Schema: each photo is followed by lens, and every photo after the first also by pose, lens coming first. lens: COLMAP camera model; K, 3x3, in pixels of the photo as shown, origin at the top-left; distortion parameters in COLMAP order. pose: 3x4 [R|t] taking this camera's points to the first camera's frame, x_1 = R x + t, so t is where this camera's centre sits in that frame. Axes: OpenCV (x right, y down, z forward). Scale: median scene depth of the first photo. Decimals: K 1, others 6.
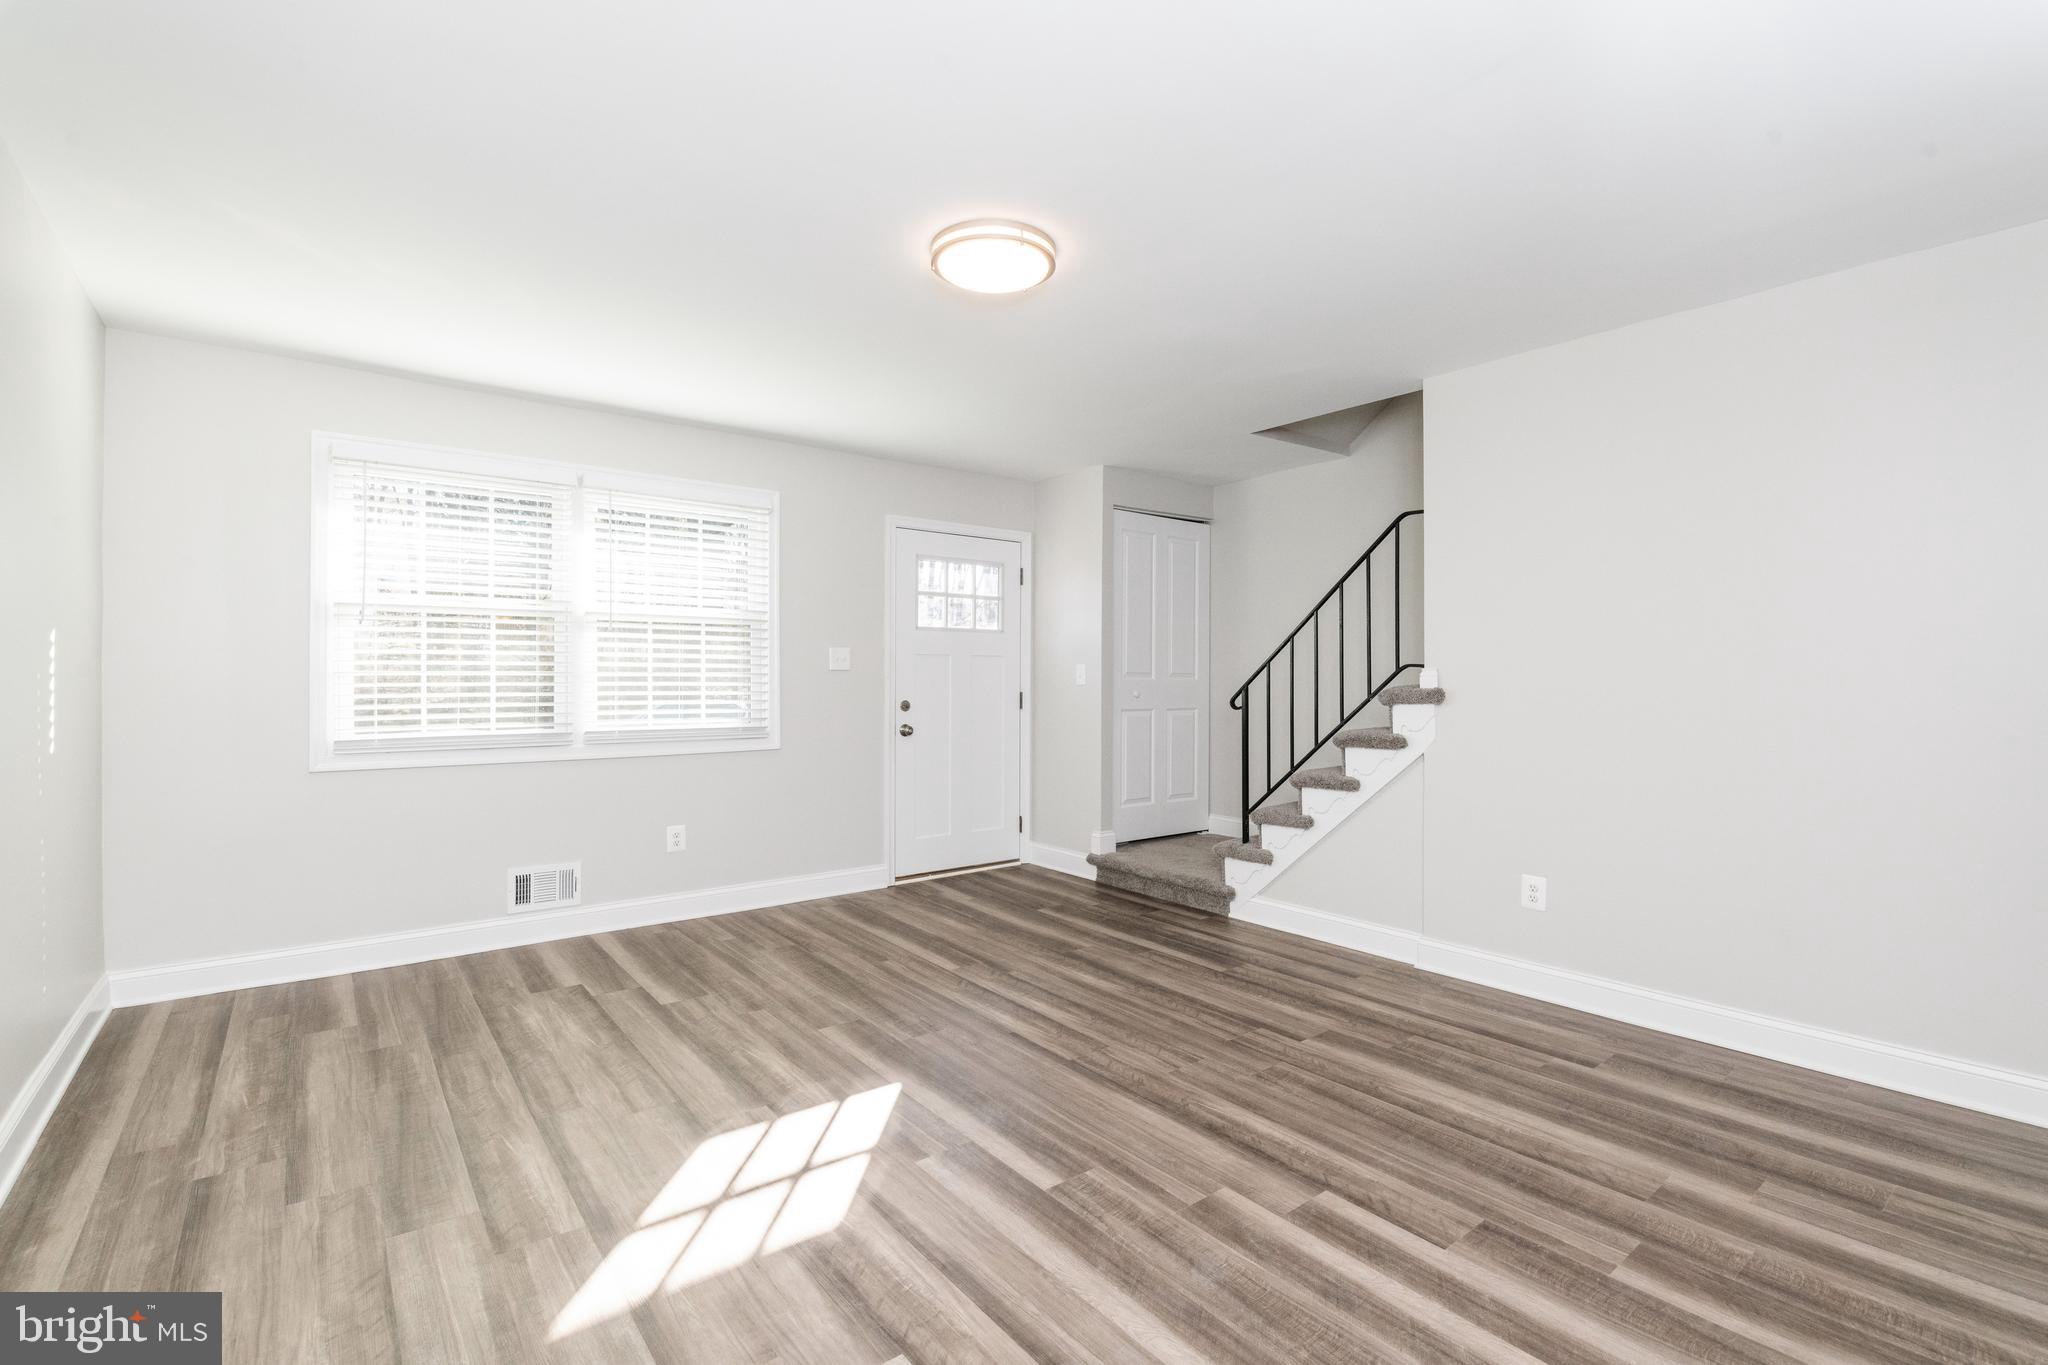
lens RADIAL K [[908.7, 0, 1024.0], [0, 908.7, 682.5], [0, 0, 1]] dist [0.000990, -0.010524]
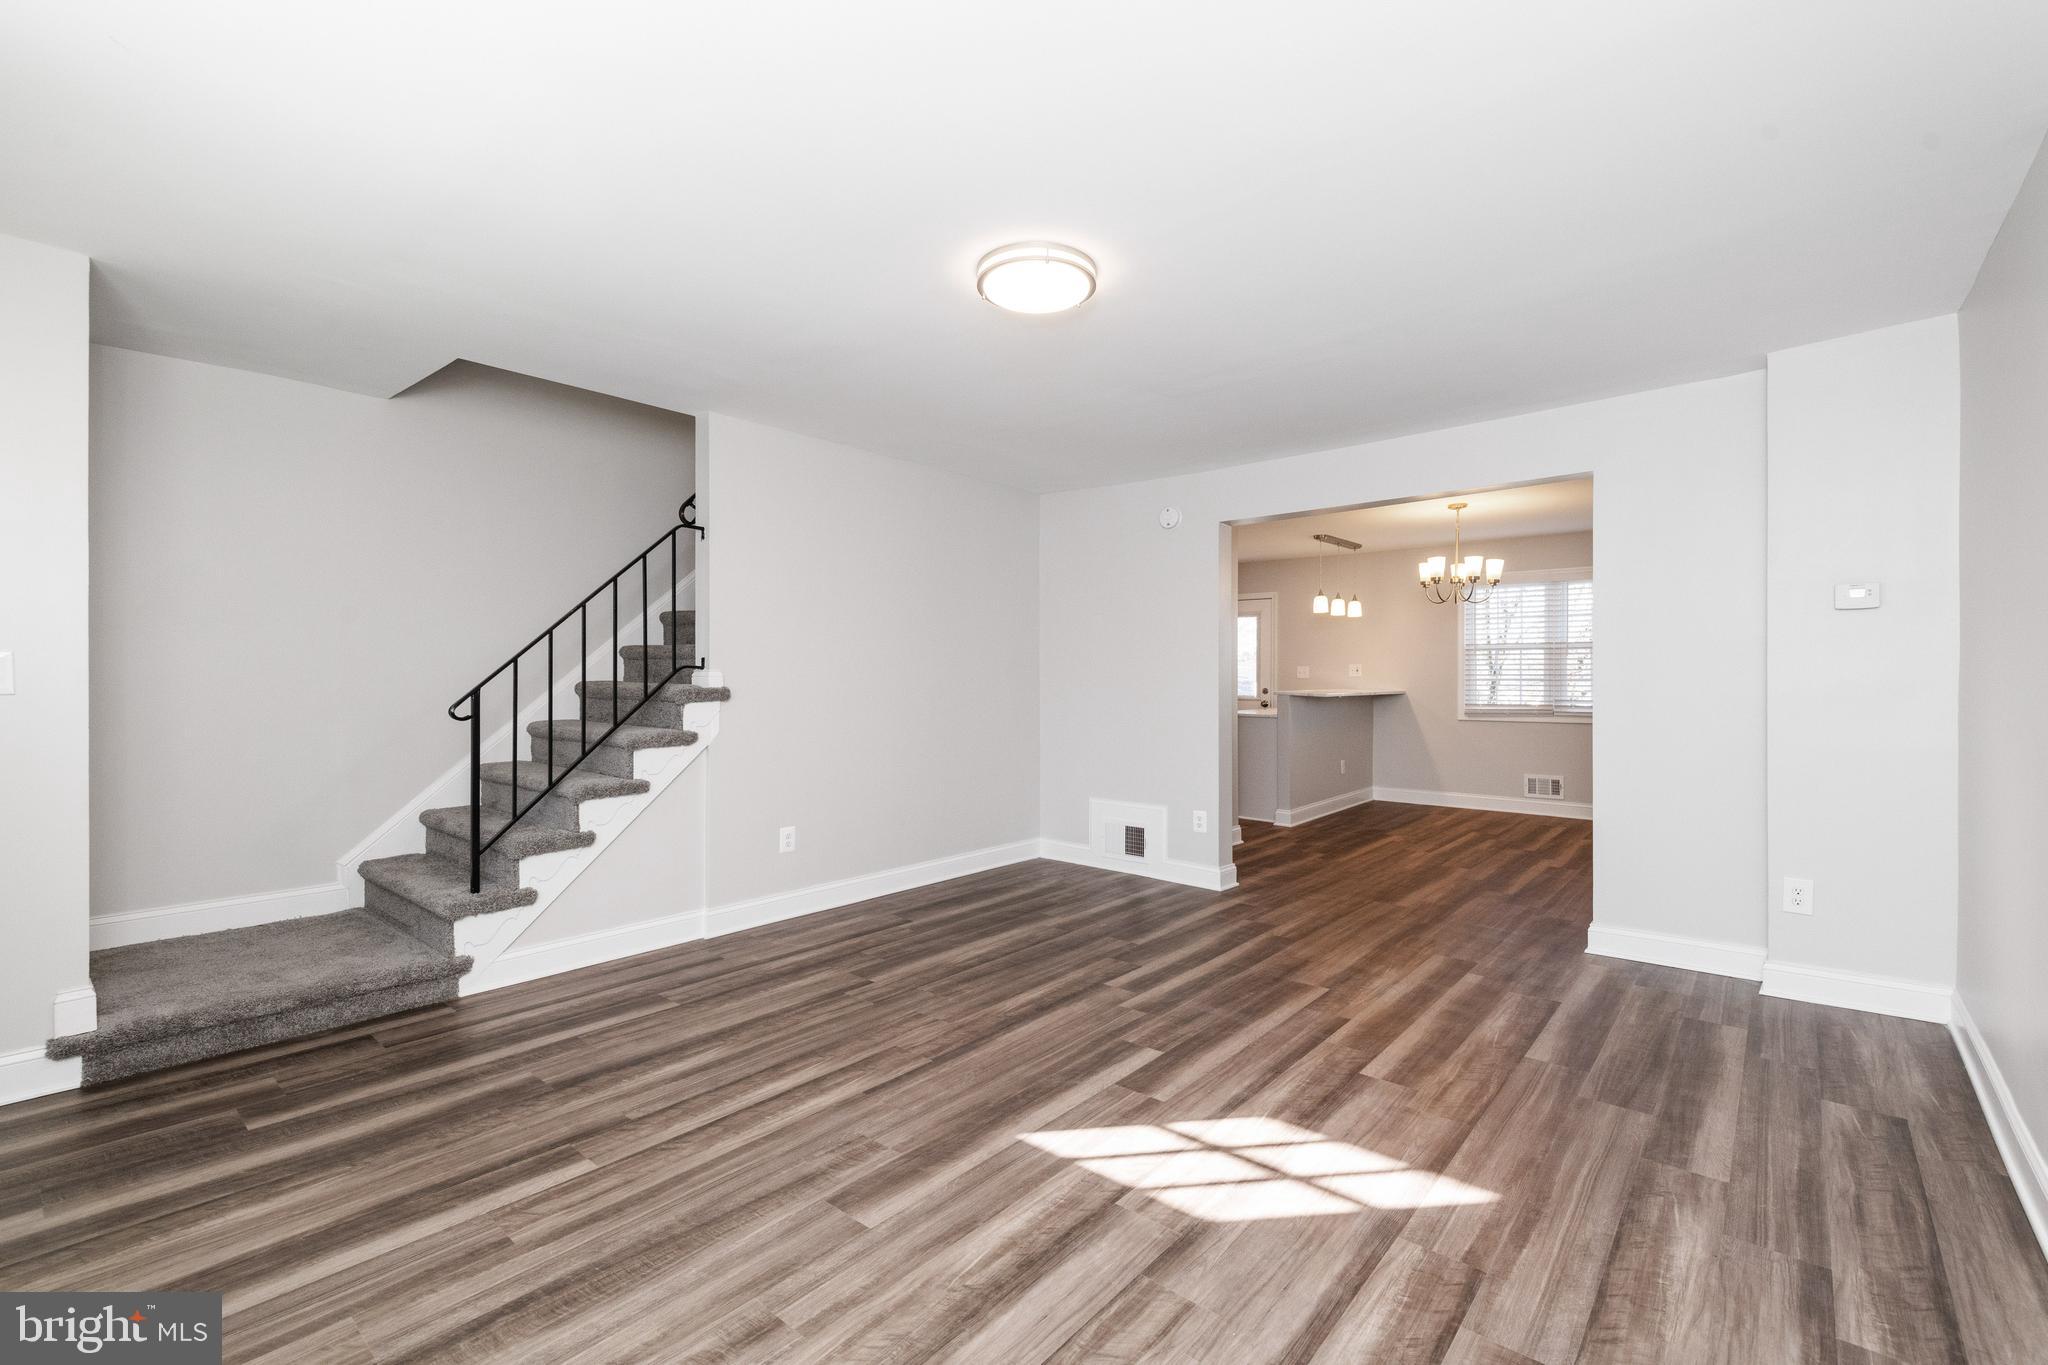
lens RADIAL K [[896.2, 0, 1021.1], [0, 896.2, 674.8], [0, 0, 1]] dist [-0.001206, -0.009583]
pose [[-0.202528, 0.004603, 0.979266, -0.826536], [0.008183, 0.999962, -0.003008, -0.002939], [-0.979242, 0.007404, -0.202558, 0.976340]]
